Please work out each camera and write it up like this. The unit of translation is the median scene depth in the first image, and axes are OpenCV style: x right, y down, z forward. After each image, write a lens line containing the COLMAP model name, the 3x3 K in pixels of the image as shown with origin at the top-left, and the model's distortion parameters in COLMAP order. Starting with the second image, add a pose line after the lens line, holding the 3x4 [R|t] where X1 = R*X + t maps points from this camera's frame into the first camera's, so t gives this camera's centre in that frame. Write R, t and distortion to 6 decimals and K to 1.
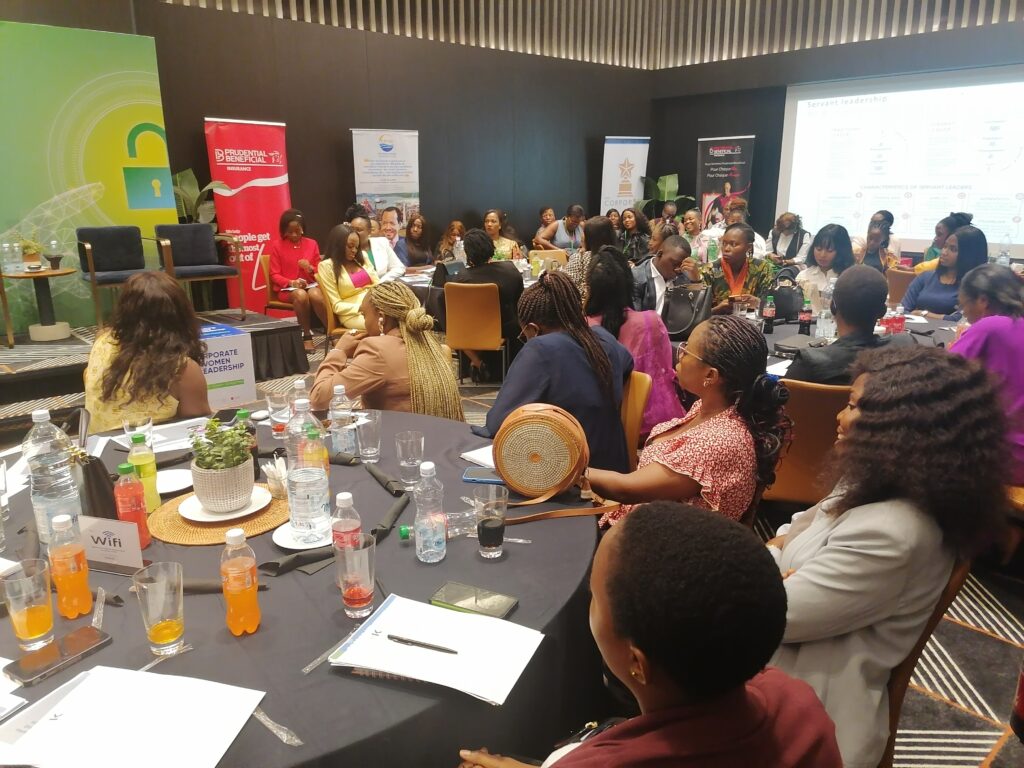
lens RADIAL K [[812.3, 0, 540.9], [0, 812.3, 408.3], [0, 0, 1]] dist [0.028986, -0.012040]
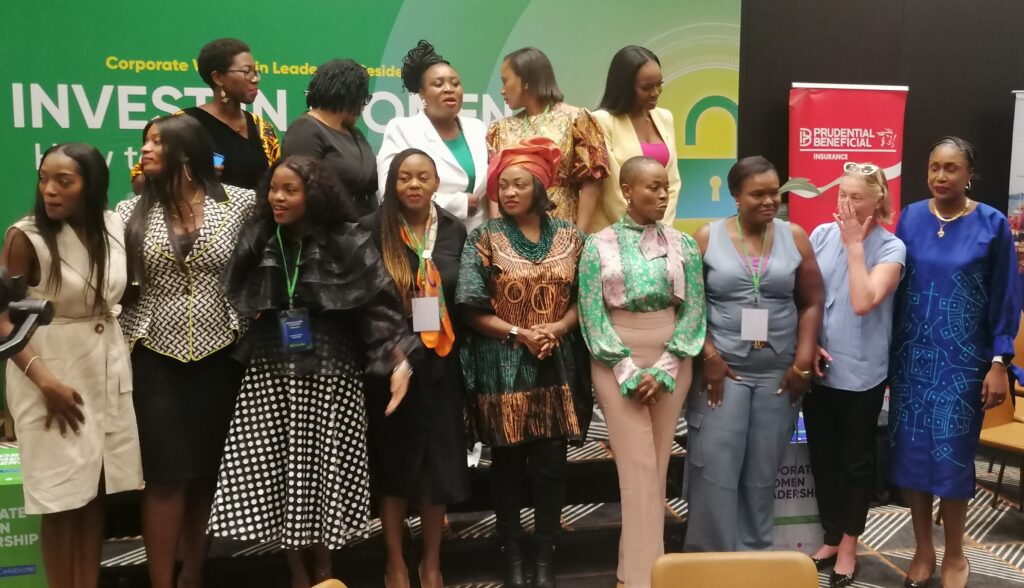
lens RADIAL K [[1188.9, 0, 513.5], [0, 1188.9, 293.6], [0, 0, 1]] dist [-0.005182, 0.000000]
pose [[0.854166, 0.076506, -0.514342, -0.103263], [-0.146828, 0.984353, -0.097420, -0.065225], [0.498841, 0.158733, 0.852034, 0.102372]]
